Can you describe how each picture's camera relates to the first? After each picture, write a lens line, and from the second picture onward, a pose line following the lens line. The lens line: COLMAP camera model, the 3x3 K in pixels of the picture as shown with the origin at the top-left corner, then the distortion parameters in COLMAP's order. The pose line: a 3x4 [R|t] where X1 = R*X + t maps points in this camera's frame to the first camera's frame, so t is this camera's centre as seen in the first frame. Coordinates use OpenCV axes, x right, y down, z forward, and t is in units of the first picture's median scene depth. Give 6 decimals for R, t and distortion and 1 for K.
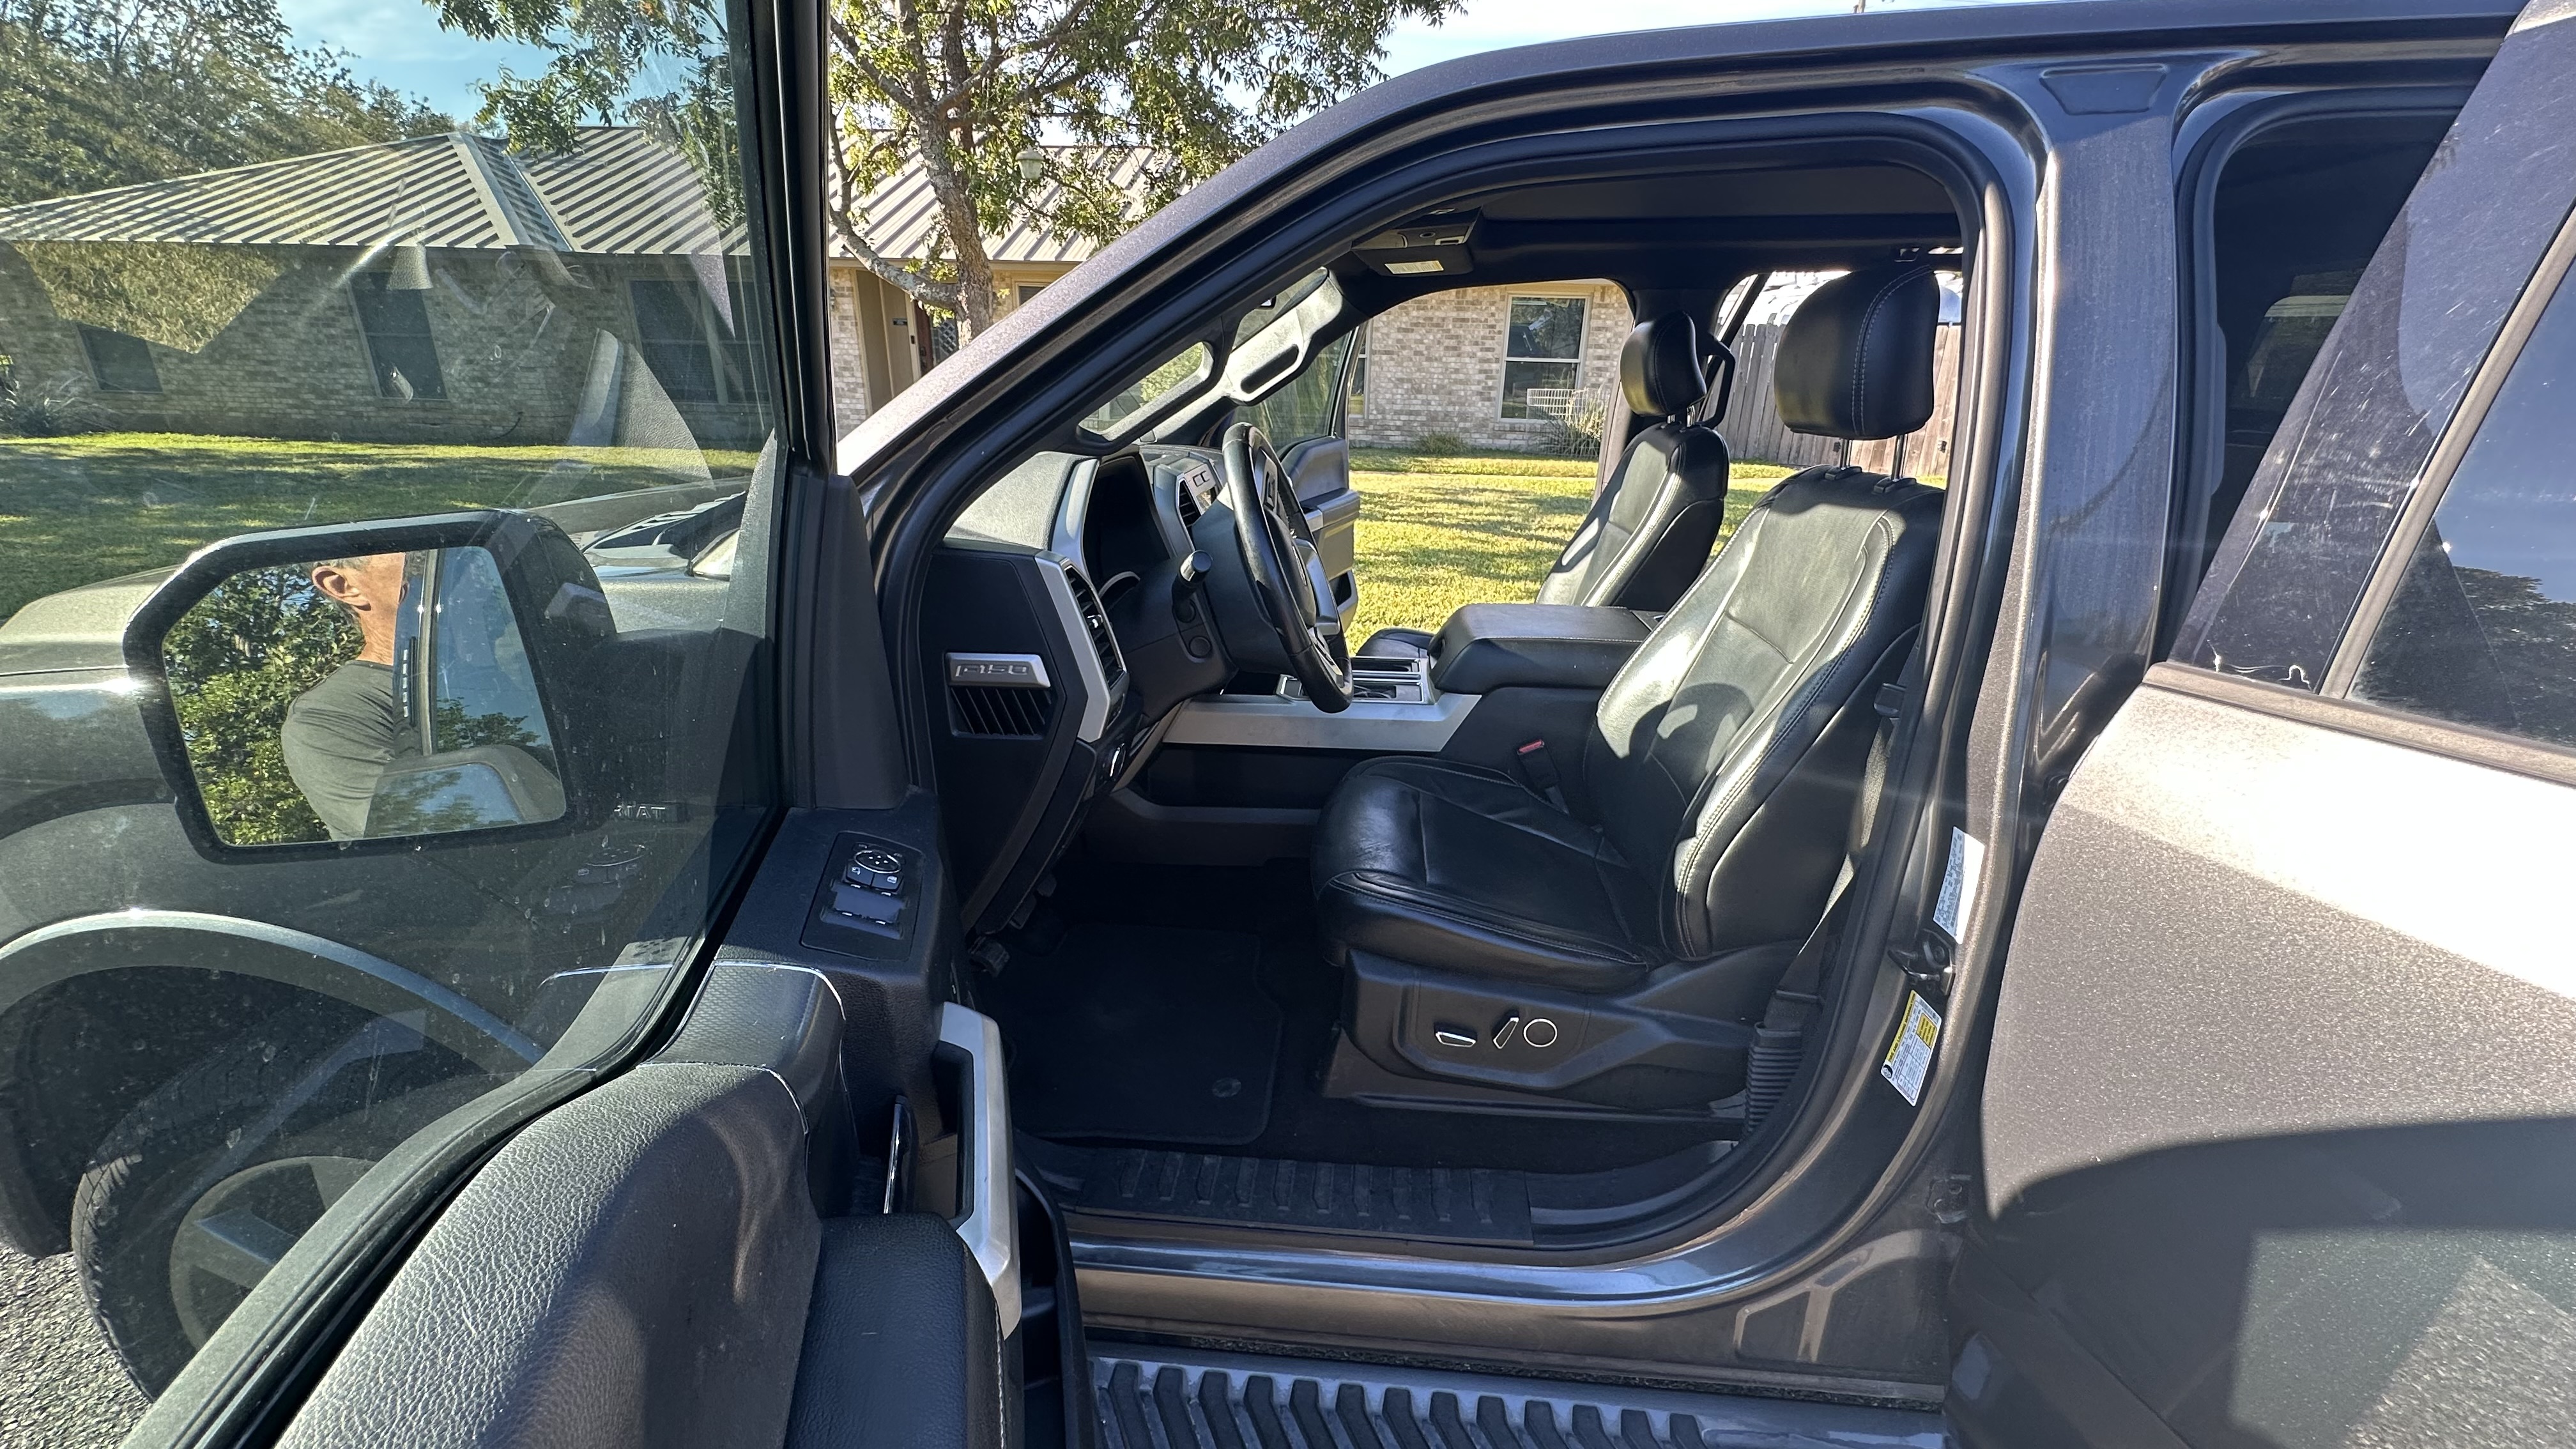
lens RADIAL K [[1031.6, 0, 1272.1], [0, 1031.6, 742.4], [0, 0, 1]] dist [-0.000385, 0.000224]
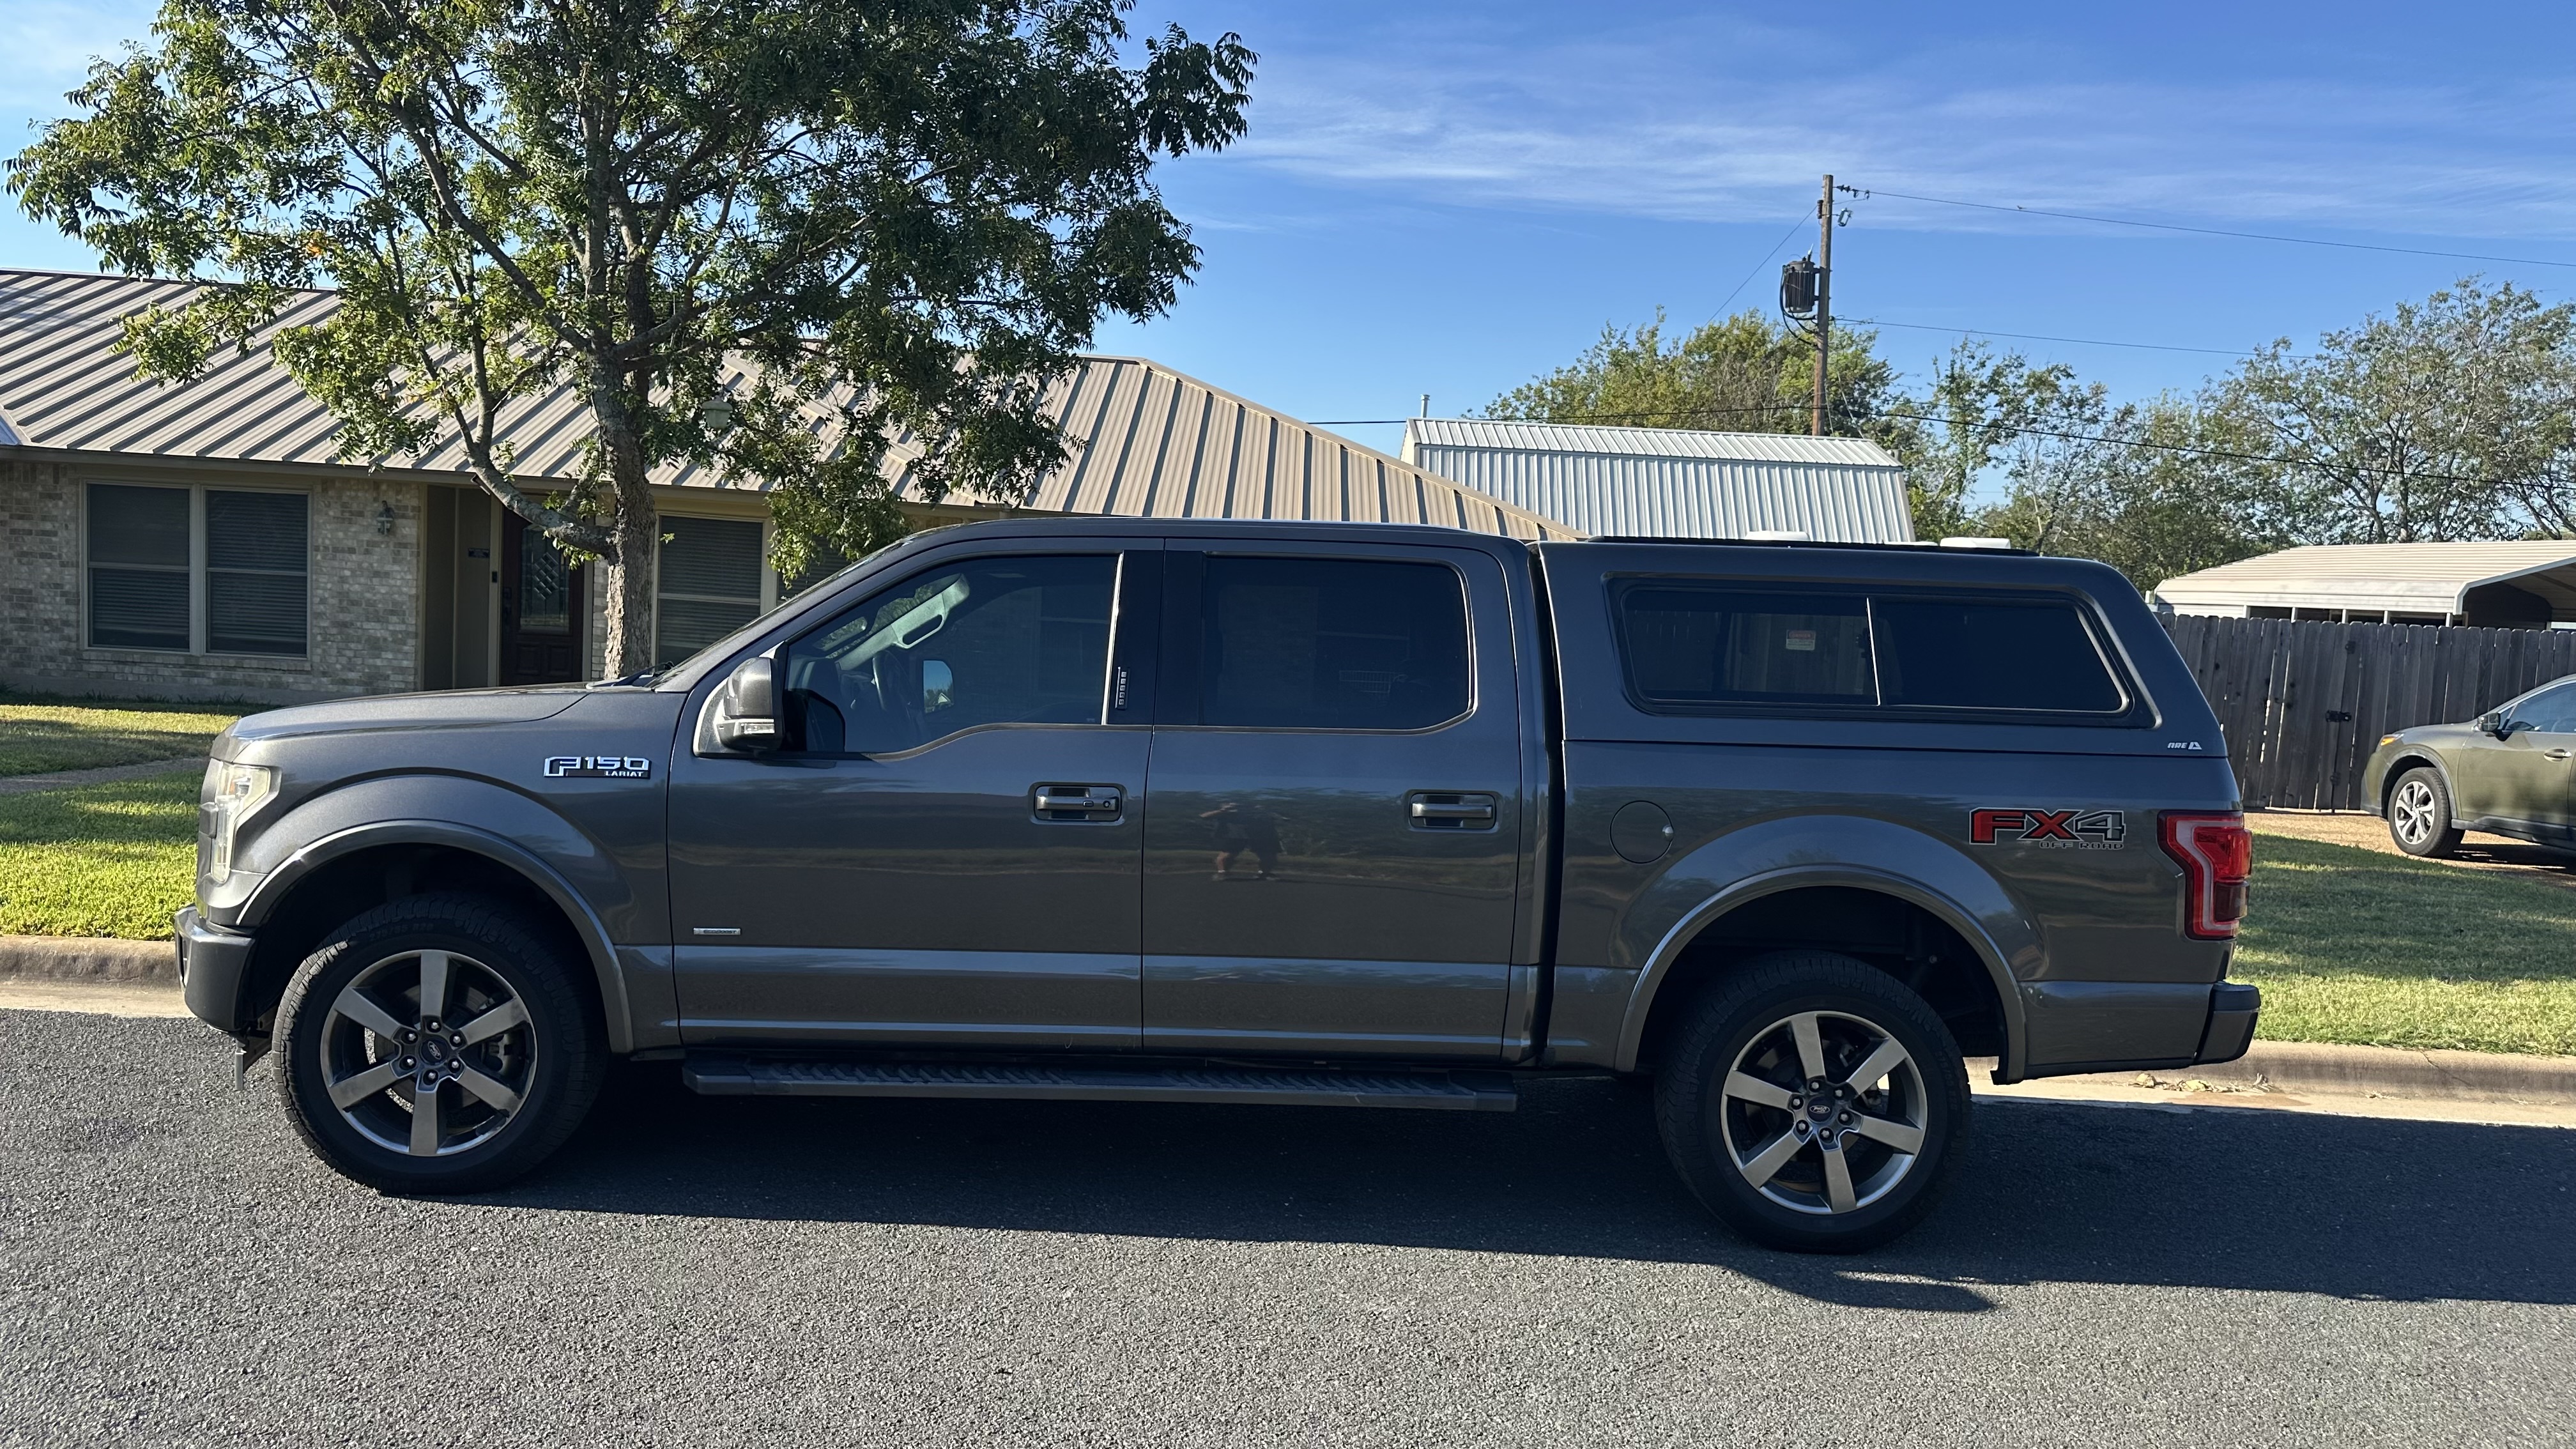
lens RADIAL K [[1880.0, 0, 1294.4], [0, 1880.0, 724.4], [0, 0, 1]] dist [0.002900, -0.007372]
pose [[0.990957, 0.029235, 0.130960, 0.051234], [0.011141, 0.954681, -0.297422, 0.164859], [-0.133720, 0.296192, 0.945722, -0.452684]]
